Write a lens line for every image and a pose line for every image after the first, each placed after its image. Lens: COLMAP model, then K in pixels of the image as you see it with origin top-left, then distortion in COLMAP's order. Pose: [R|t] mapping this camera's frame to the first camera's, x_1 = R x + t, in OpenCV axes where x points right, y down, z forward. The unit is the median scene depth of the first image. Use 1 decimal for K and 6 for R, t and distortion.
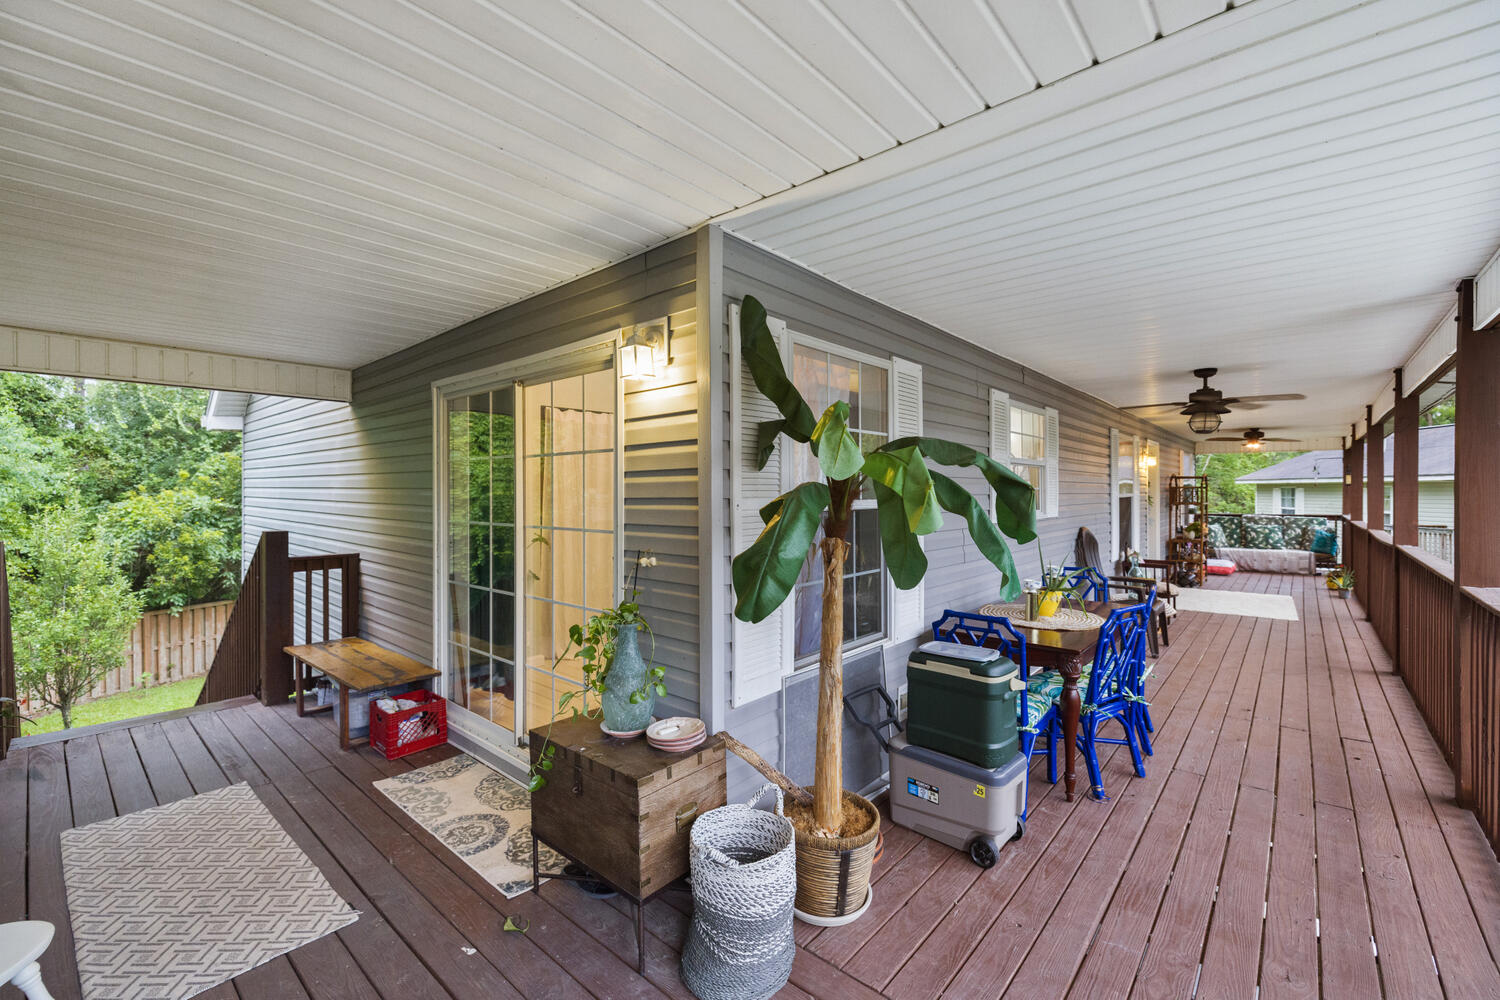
lens RADIAL K [[629.6, 0, 744.7], [0, 629.6, 493.4], [0, 0, 1]] dist [0.000132, 0.000106]
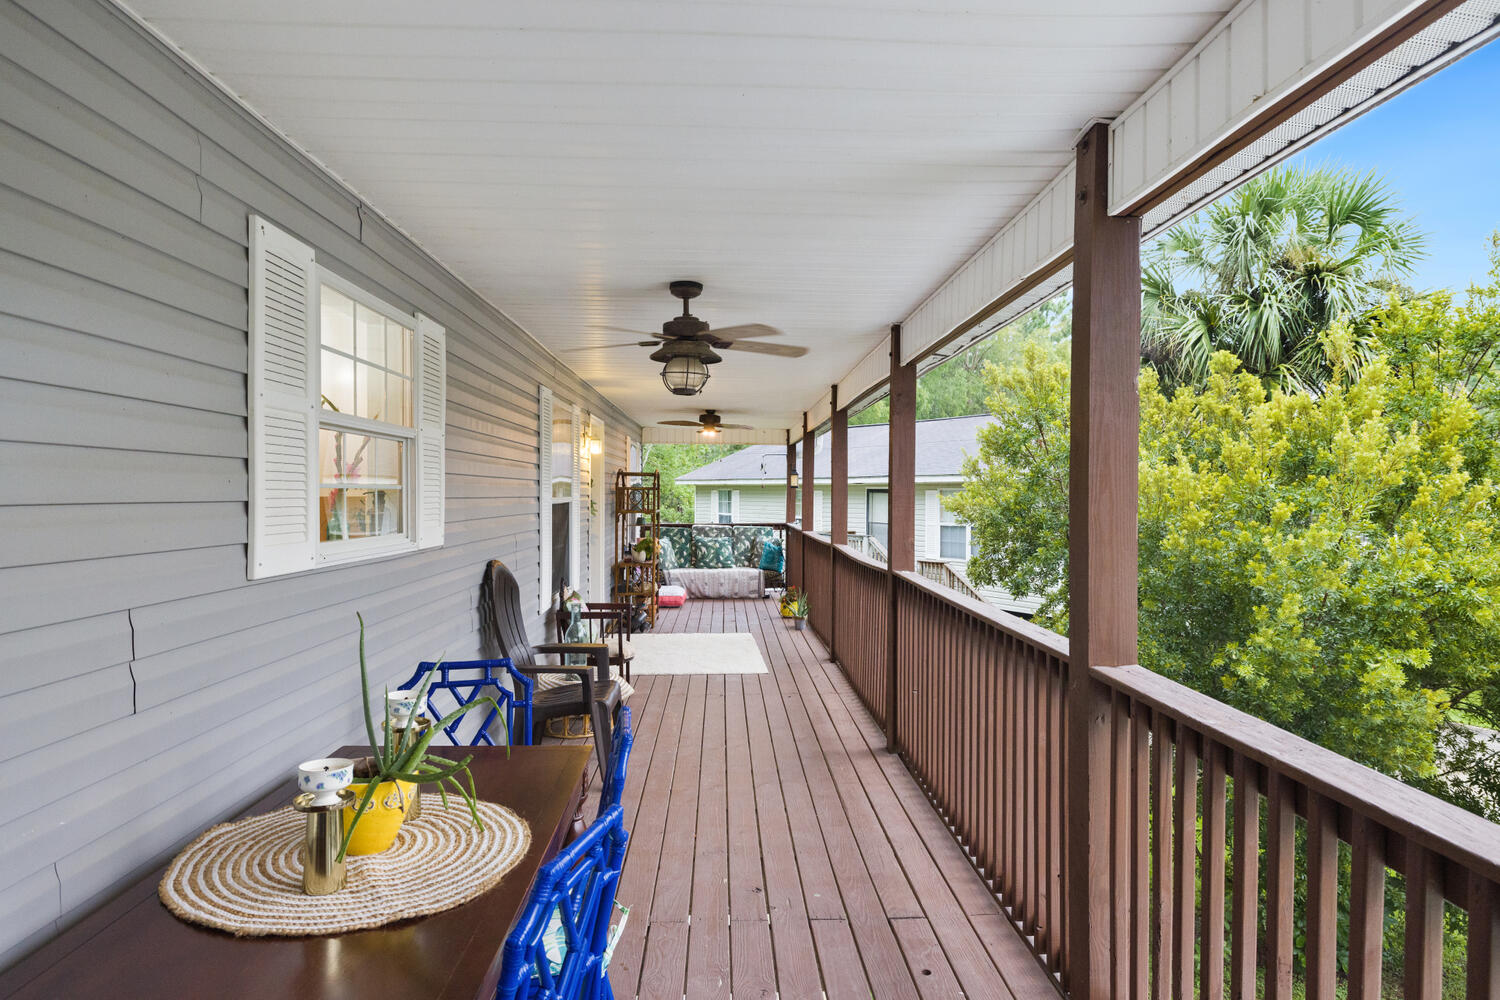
lens RADIAL K [[897.3, 0, 750.9], [0, 897.3, 497.6], [0, 0, 1]] dist [-0.006044, -0.001170]
pose [[0.726898, 0.002389, 0.686741, 0.118481], [-0.004674, 0.999988, 0.001468, -0.001389], [-0.686729, -0.004277, 0.726901, 0.202956]]
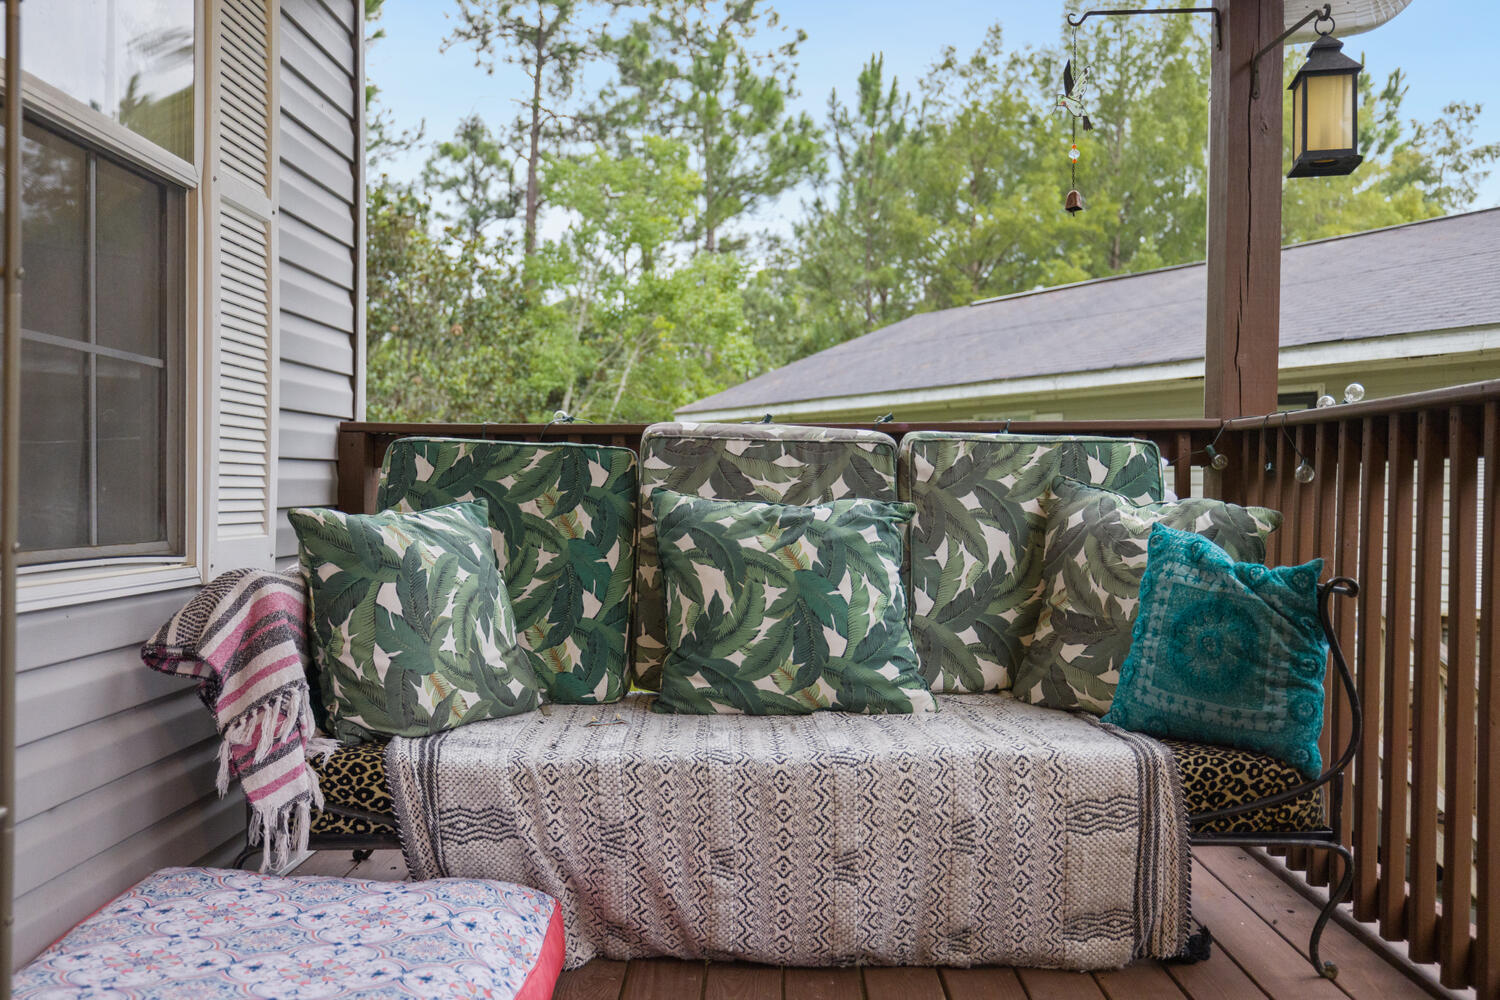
lens RADIAL K [[1345.5, 0, 749.7], [0, 1345.5, 501.0], [0, 0, 1]] dist [0.002941, 0.000331]
pose [[0.760639, 0.001068, 0.649175, 0.828414], [-0.004951, 0.999979, 0.004156, 0.061728], [-0.649157, -0.006375, 0.760628, 1.025654]]
